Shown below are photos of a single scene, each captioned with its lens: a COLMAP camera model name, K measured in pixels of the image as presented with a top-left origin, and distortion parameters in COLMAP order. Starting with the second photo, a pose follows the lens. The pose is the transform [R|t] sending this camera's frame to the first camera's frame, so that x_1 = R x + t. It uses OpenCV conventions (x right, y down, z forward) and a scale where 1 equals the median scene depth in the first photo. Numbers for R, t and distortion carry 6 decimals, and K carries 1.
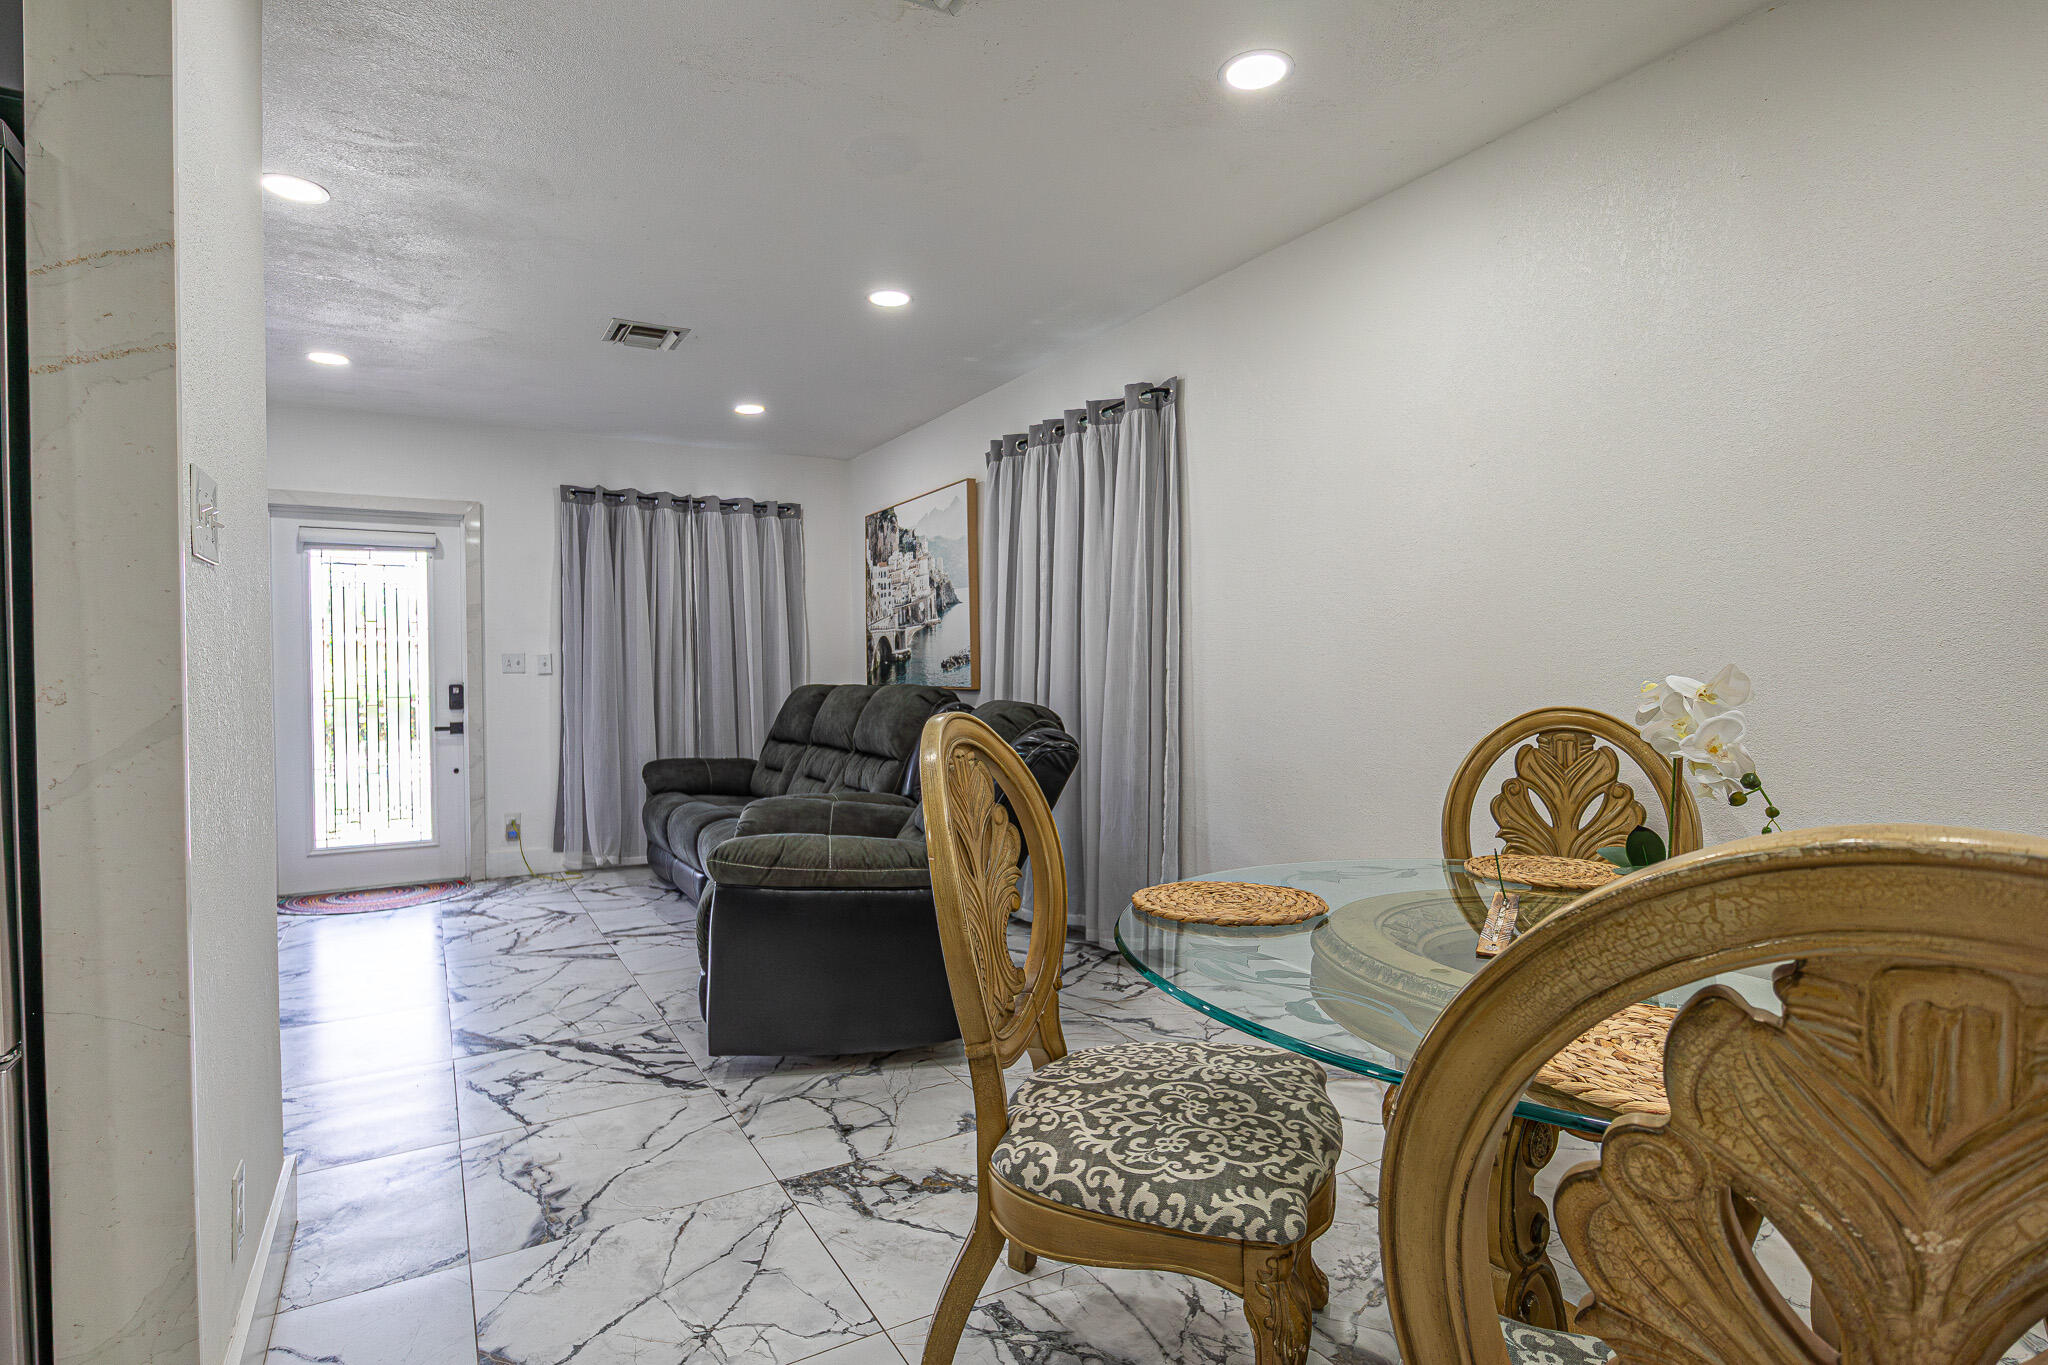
lens RADIAL K [[1029.8, 0, 1019.0], [0, 1029.8, 693.8], [0, 0, 1]] dist [-0.006278, 0.001013]
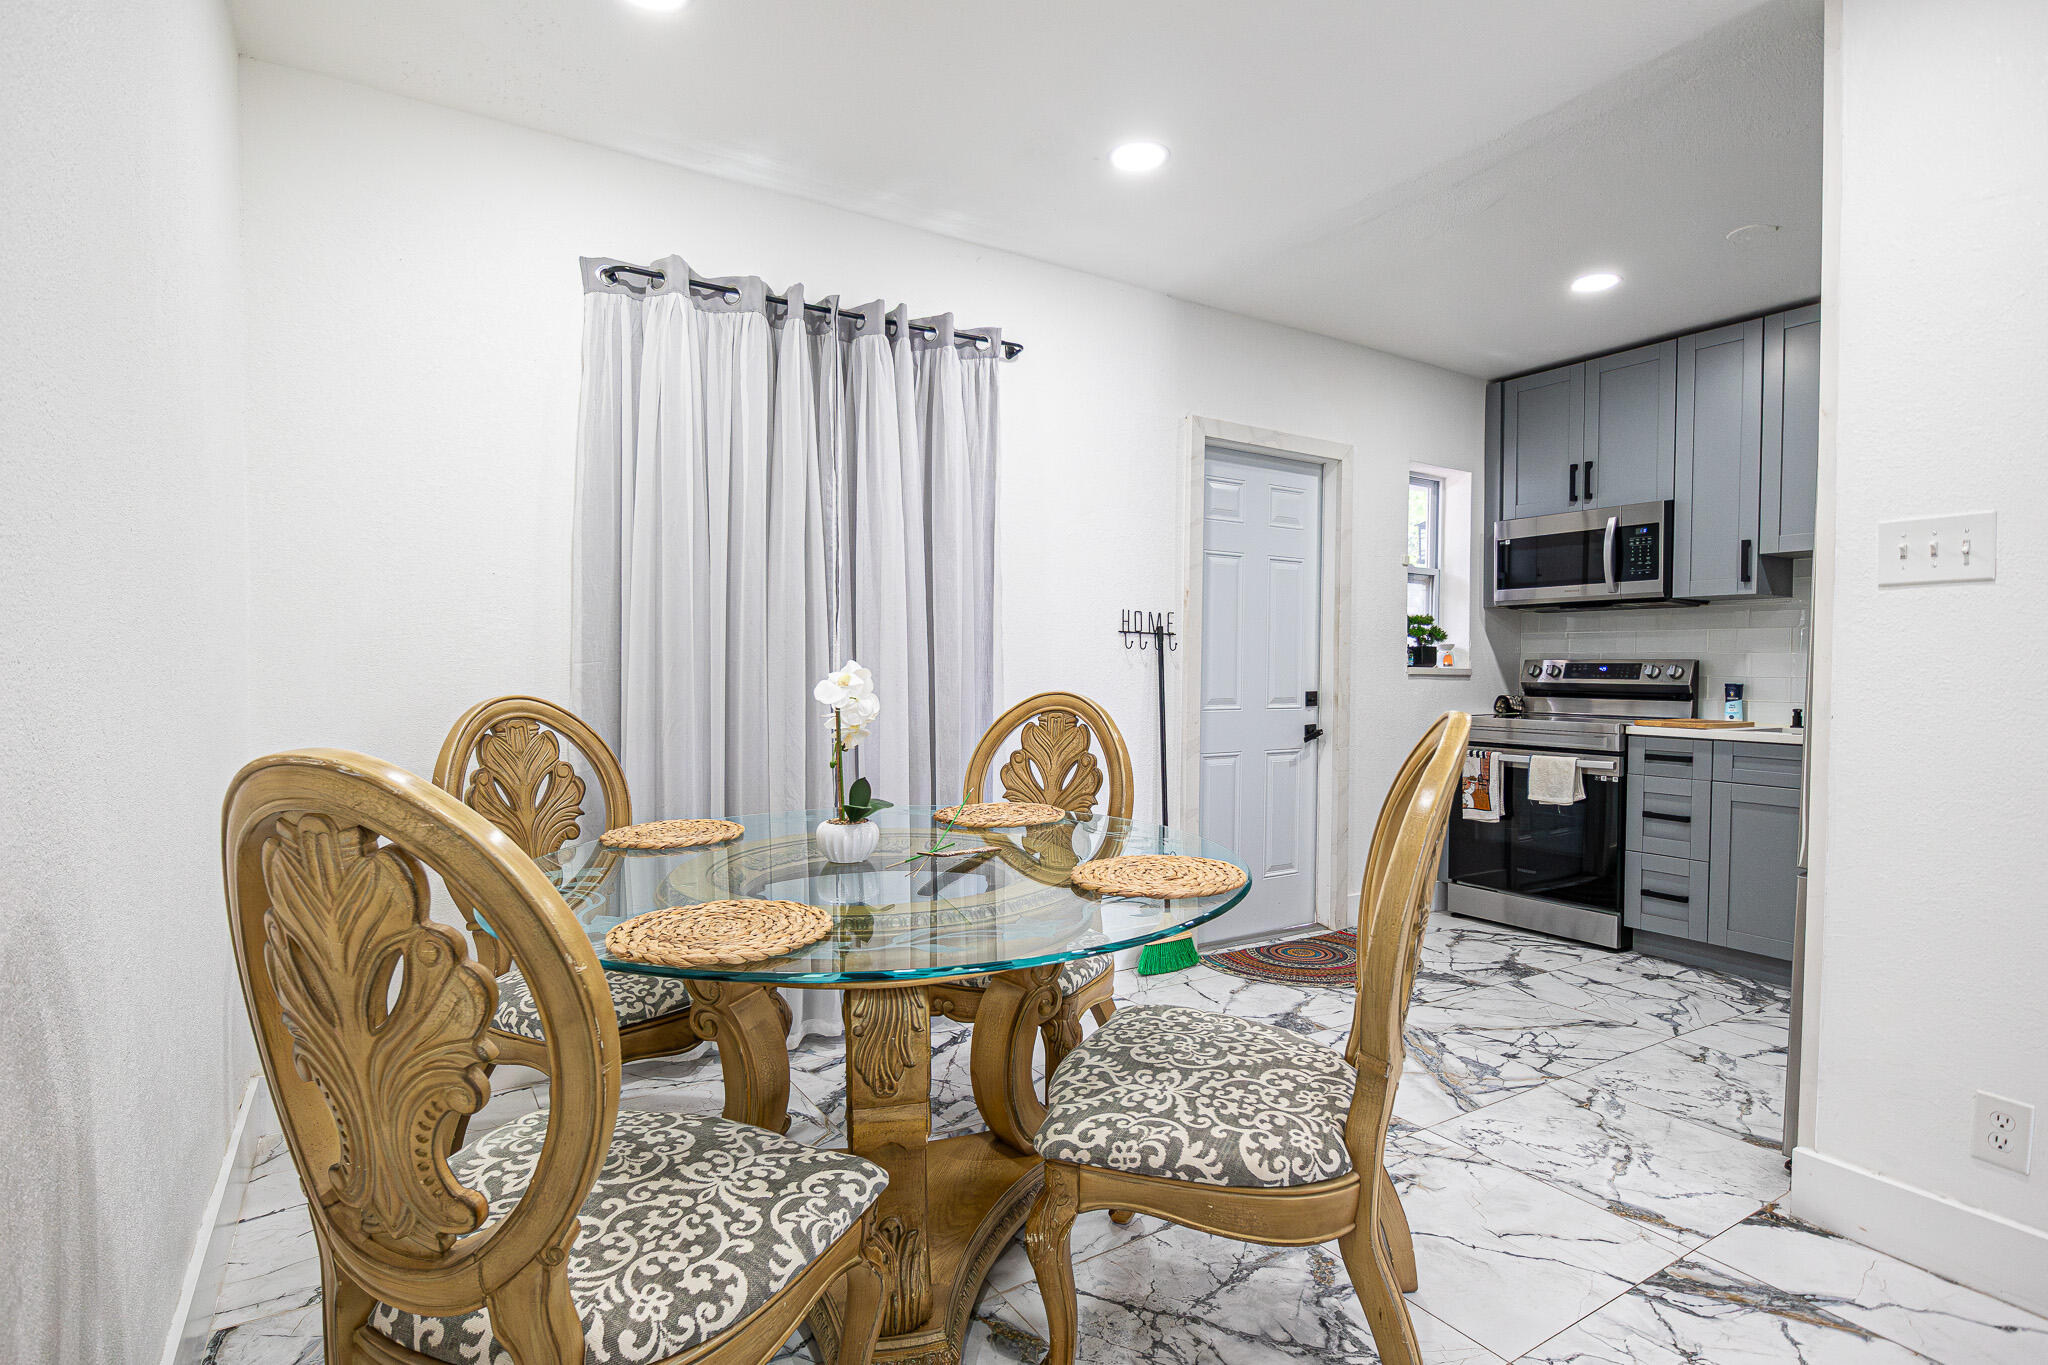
lens RADIAL K [[1029.8, 0, 1022.8], [0, 1029.8, 692.9], [0, 0, 1]] dist [-0.006278, 0.001013]
pose [[-0.999431, -0.002835, -0.033625, 0.147729], [-0.004350, 0.998974, 0.045069, -0.015865], [0.033463, 0.045189, -0.998418, 0.799959]]
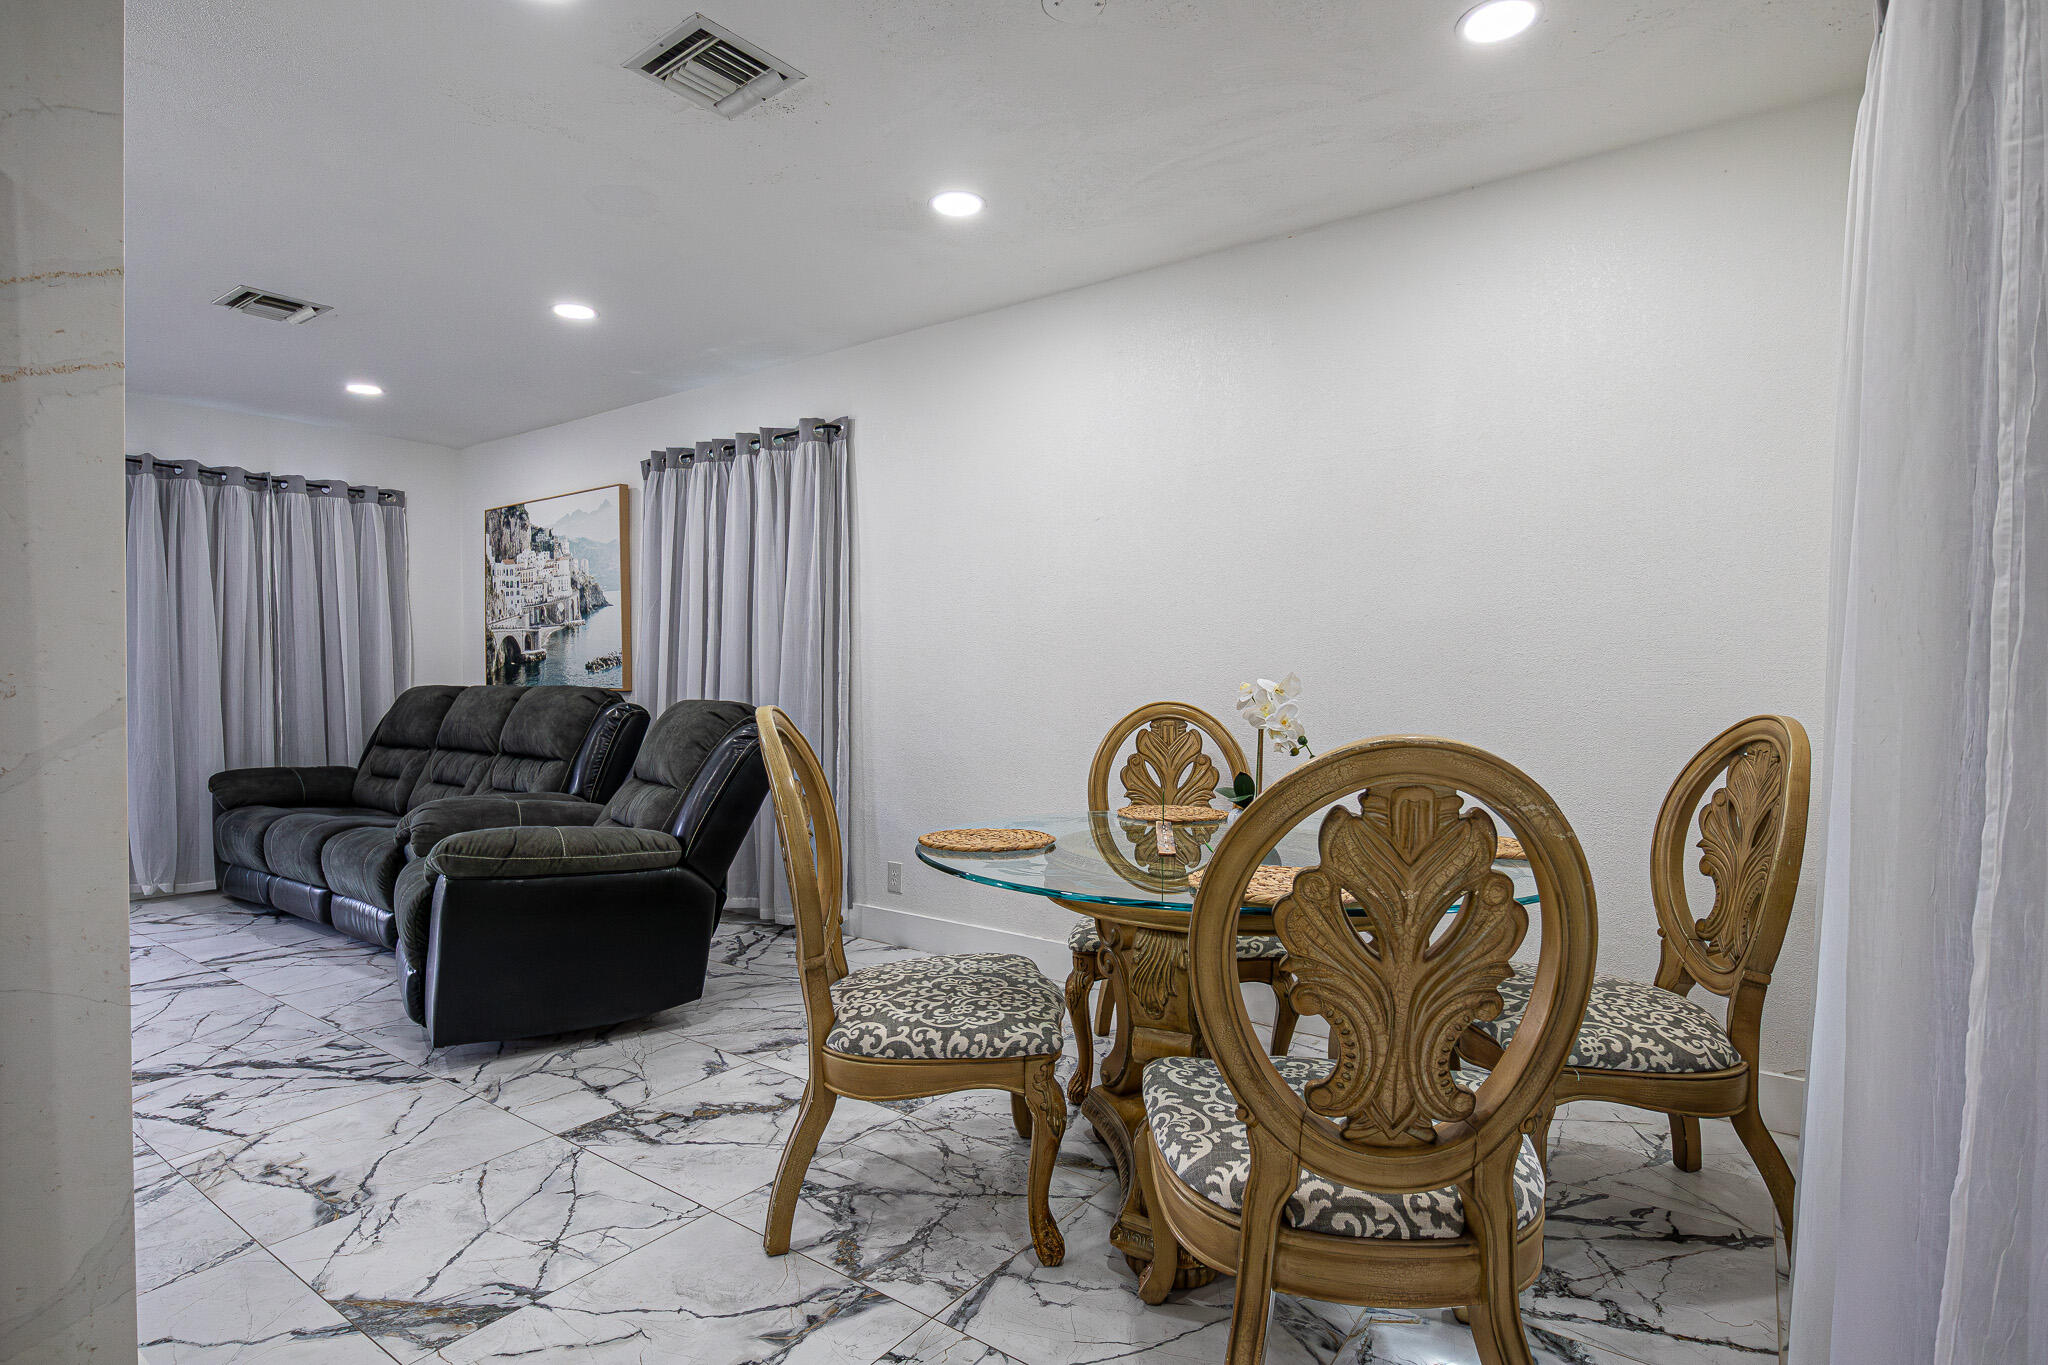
lens RADIAL K [[1029.8, 0, 1020.7], [0, 1029.8, 694.2], [0, 0, 1]] dist [-0.006278, 0.001013]
pose [[0.915317, 0.000129, 0.402734, -0.121483], [0.001329, 0.999994, -0.003341, 0.003876], [-0.402732, 0.003593, 0.915311, -0.113625]]
